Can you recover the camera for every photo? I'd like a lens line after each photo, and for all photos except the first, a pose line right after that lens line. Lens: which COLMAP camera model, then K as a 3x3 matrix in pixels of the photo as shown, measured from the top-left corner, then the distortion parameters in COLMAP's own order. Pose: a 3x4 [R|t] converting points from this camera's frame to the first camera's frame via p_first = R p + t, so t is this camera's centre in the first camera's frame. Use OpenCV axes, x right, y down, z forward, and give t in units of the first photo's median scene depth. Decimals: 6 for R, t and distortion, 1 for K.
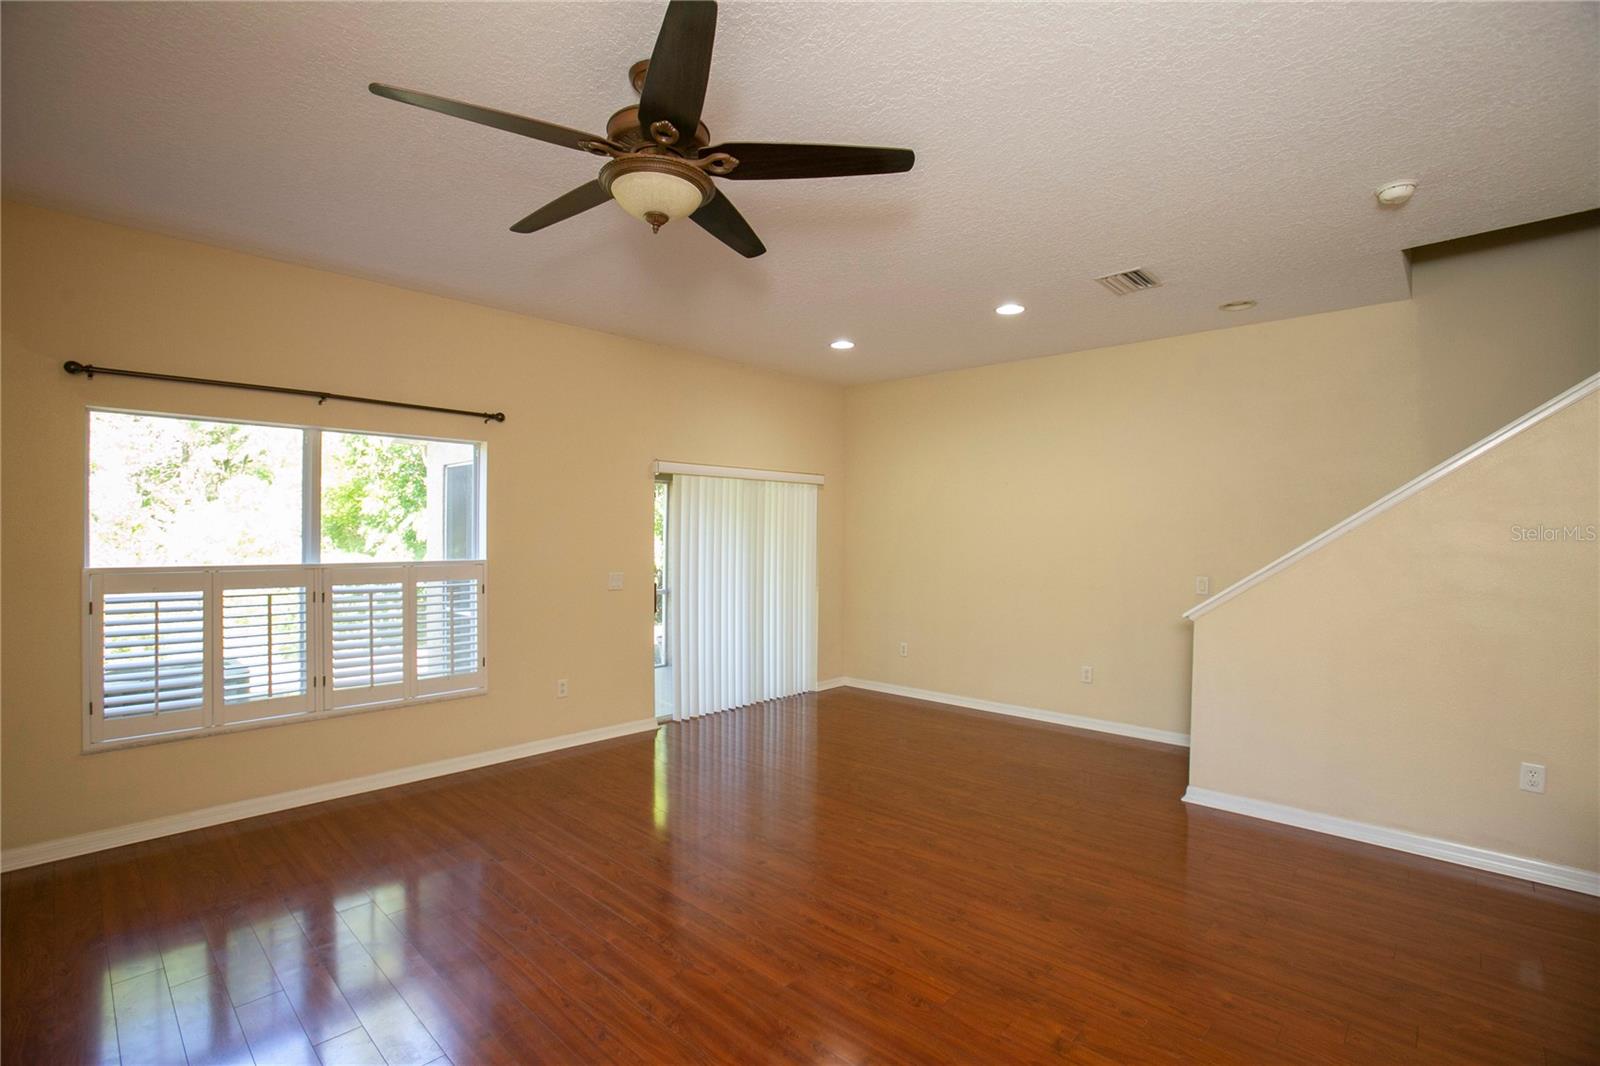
lens RADIAL K [[726.5, 0, 796.3], [0, 726.5, 536.5], [0, 0, 1]] dist [-0.068500, 0.025242]
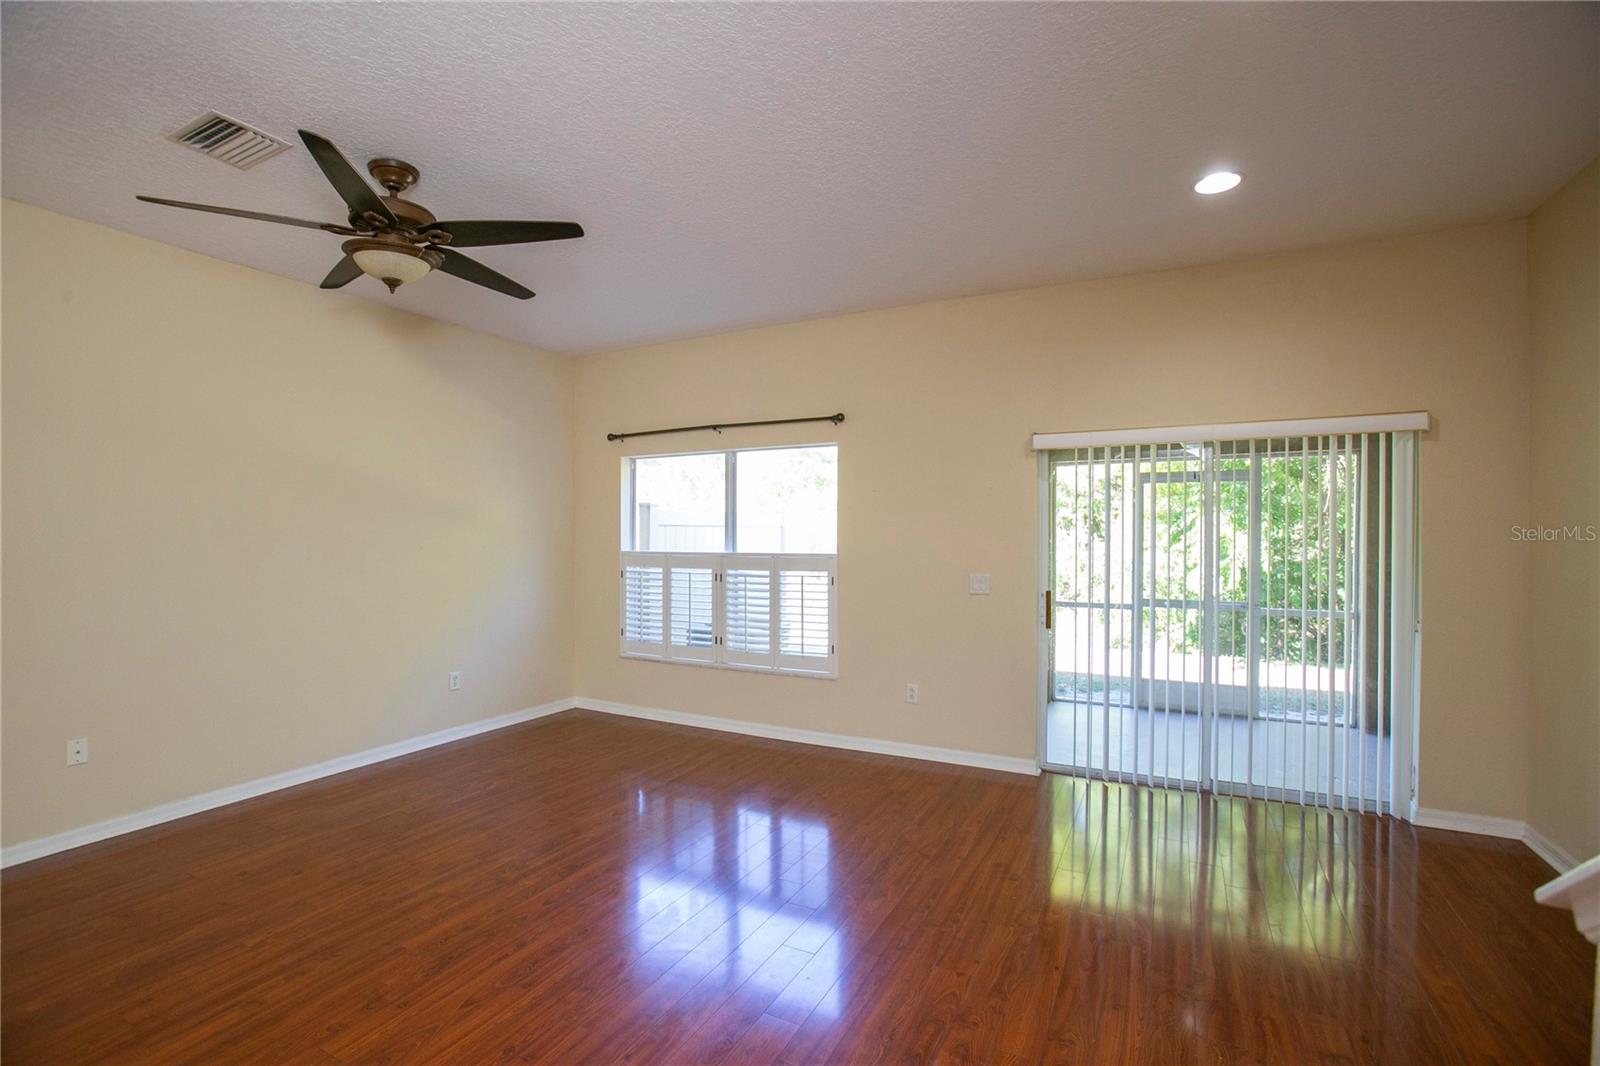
lens RADIAL K [[735.8, 0, 798.4], [0, 735.8, 535.2], [0, 0, 1]] dist [-0.067619, 0.026930]
pose [[0.271543, -0.001657, -0.962425, 0.706168], [0.000367, 0.999999, -0.001618, 0.007988], [0.962426, 0.000086, 0.271543, 0.765392]]
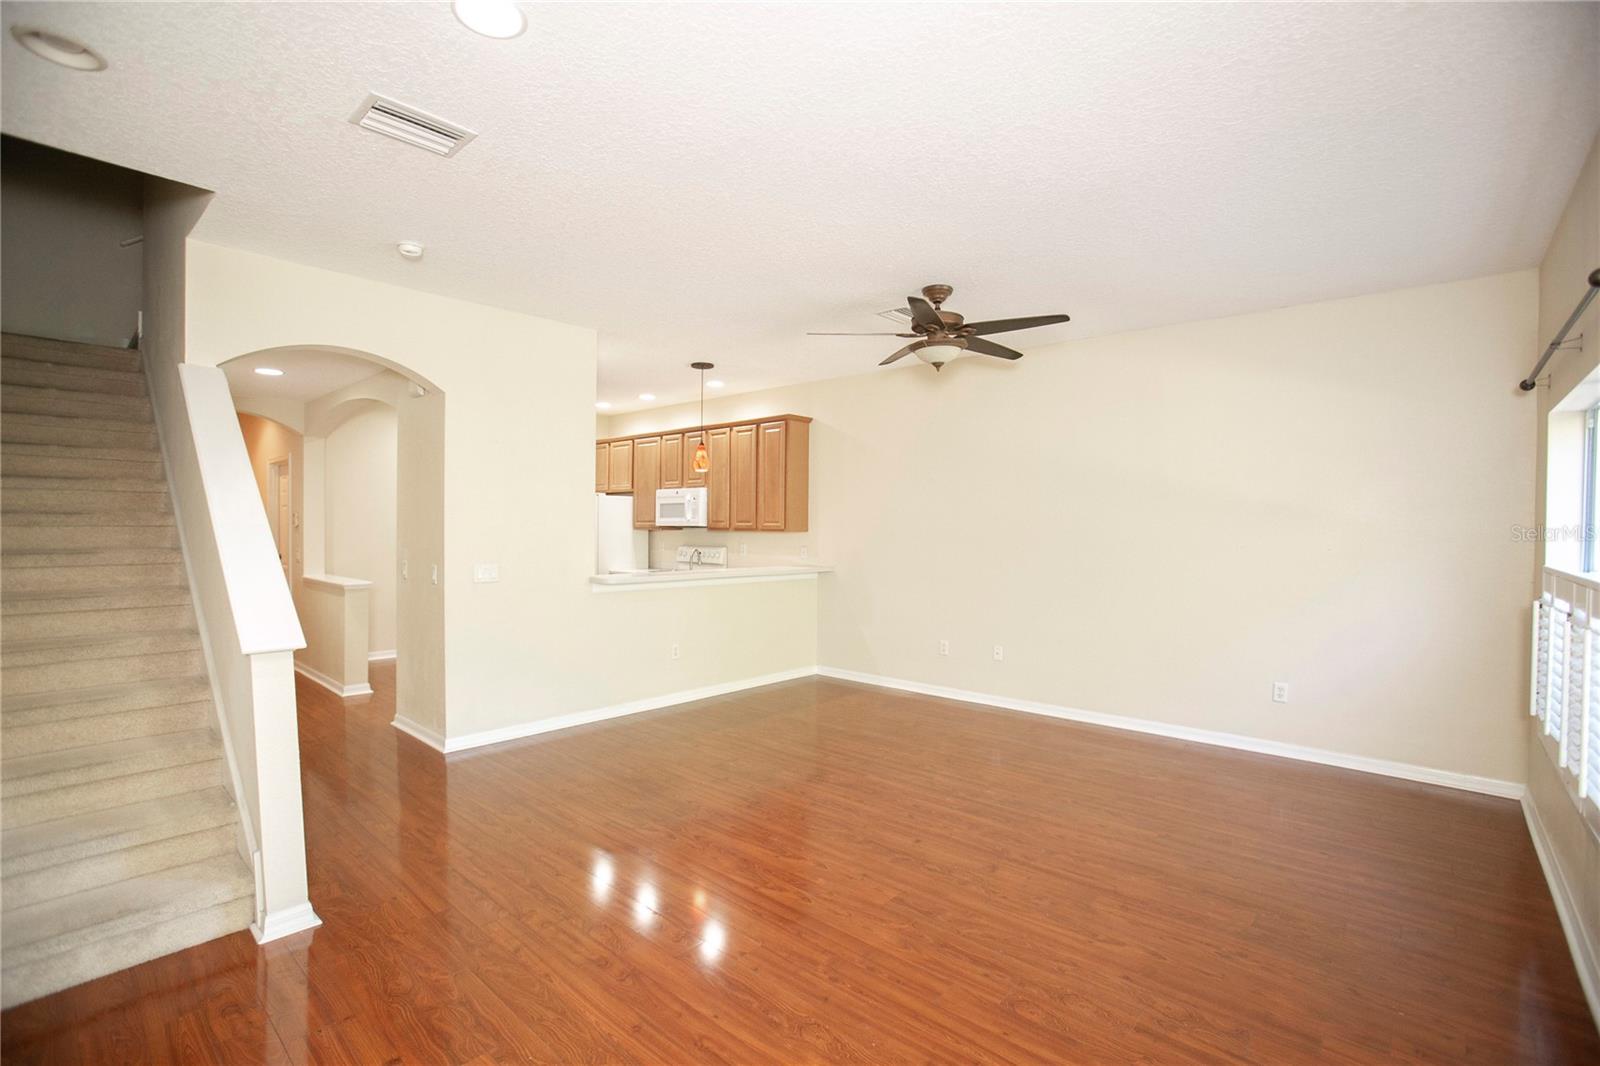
lens RADIAL K [[735.8, 0, 798.4], [0, 735.8, 535.2], [0, 0, 1]] dist [-0.067619, 0.026930]
pose [[-0.999523, -0.014351, -0.027330, 0.132413], [-0.014768, 0.999777, 0.015109, -0.001713], [0.027107, 0.015506, -0.999512, 1.691732]]
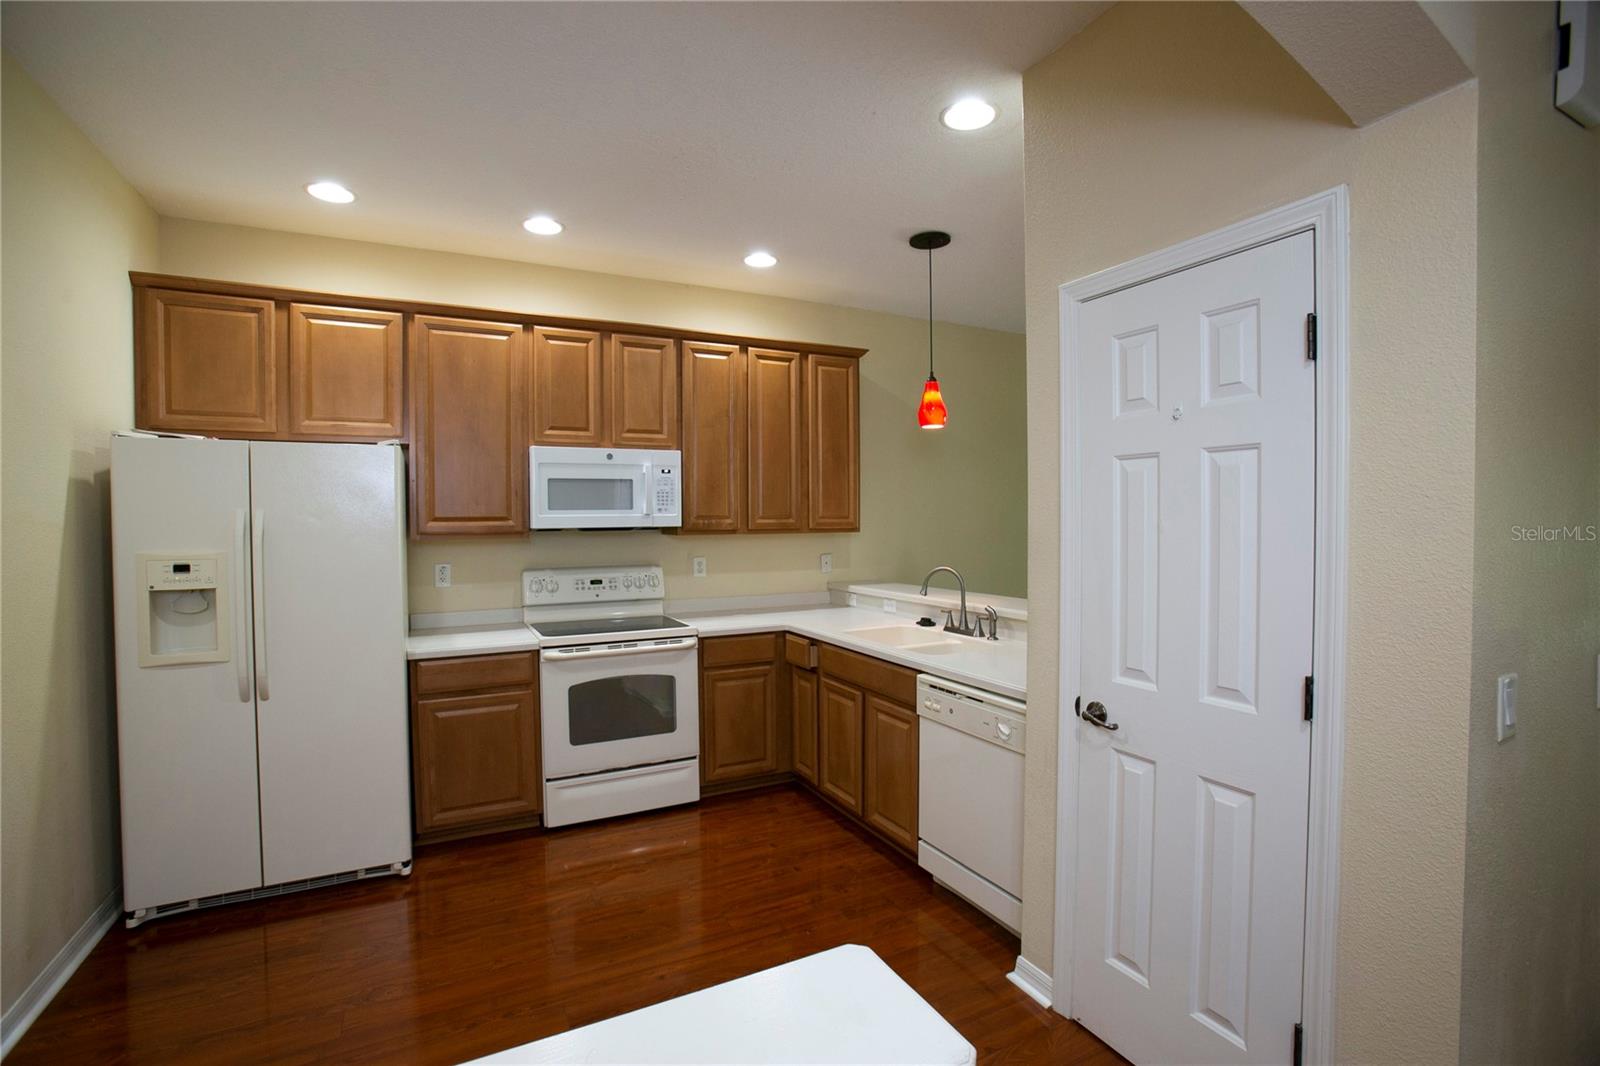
lens RADIAL K [[735.8, 0, 798.4], [0, 735.8, 535.2], [0, 0, 1]] dist [-0.067619, 0.026930]
pose [[-0.329808, 0.021349, -0.943807, 1.255180], [0.001801, 0.999757, 0.021985, -0.002665], [0.944046, 0.005551, -0.329766, 0.150025]]
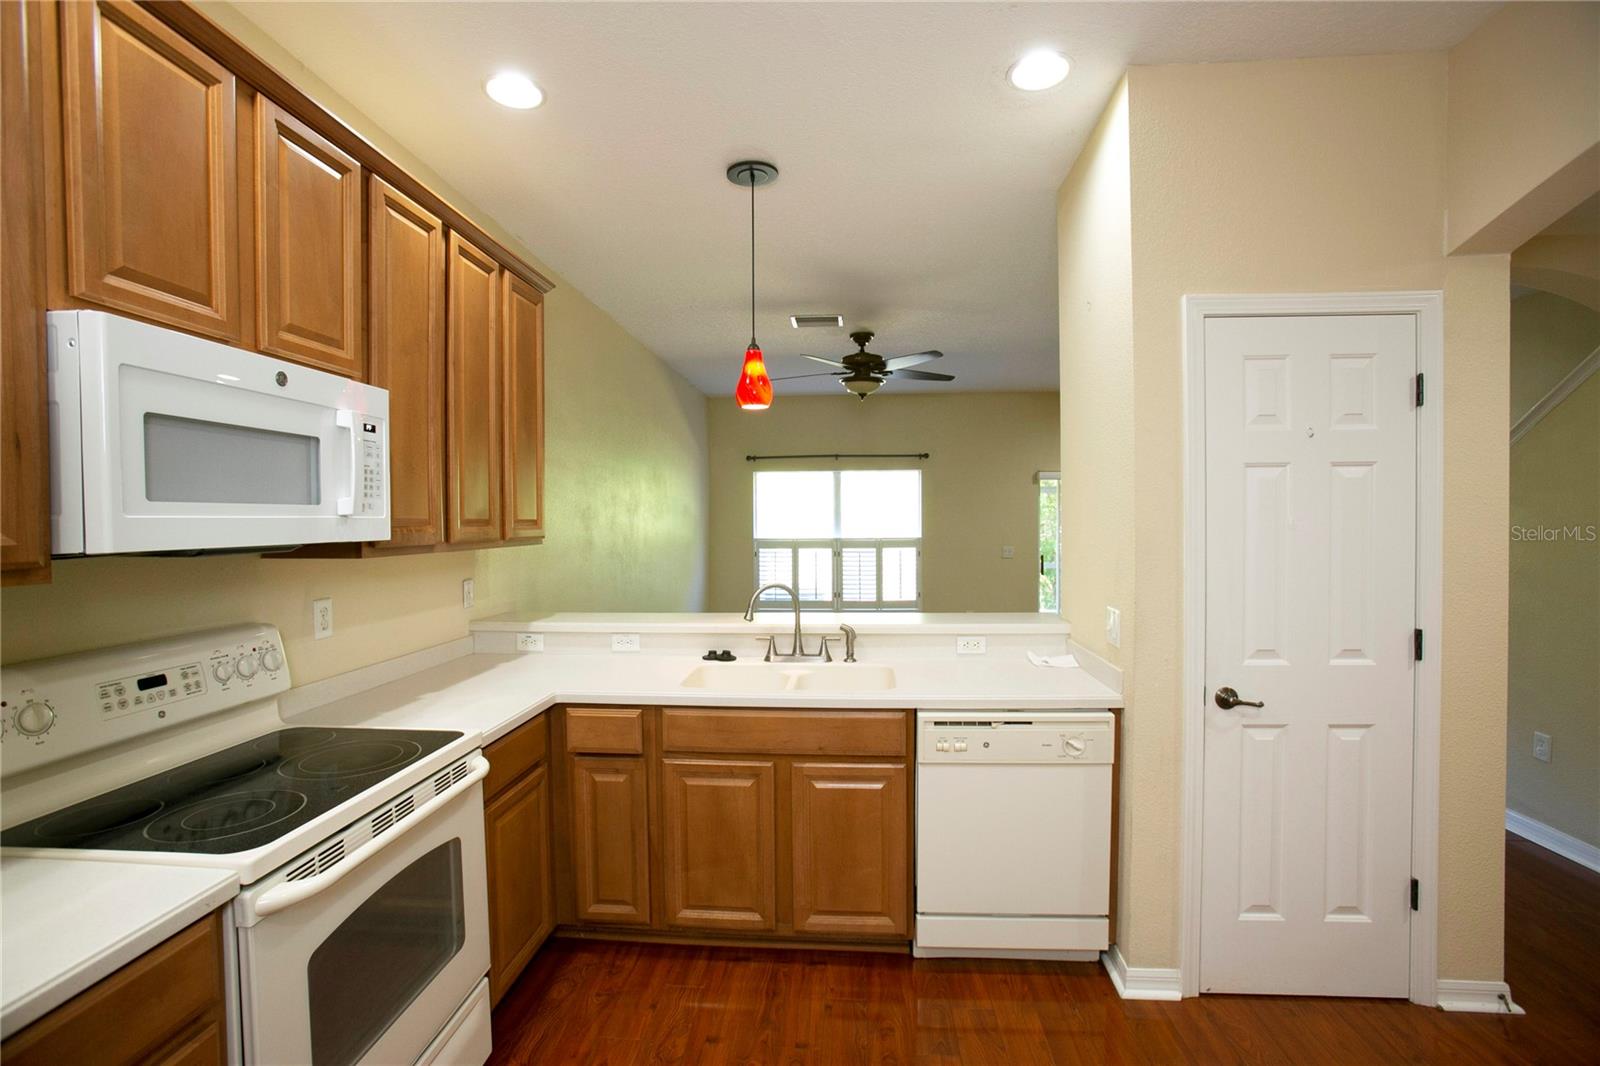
lens RADIAL K [[735.8, 0, 798.4], [0, 735.8, 535.2], [0, 0, 1]] dist [-0.067619, 0.026930]
pose [[0.629045, 0.005649, -0.777348, 0.918226], [0.008988, 0.999854, 0.014539, -0.001004], [0.777317, -0.016132, 0.628903, -0.434632]]
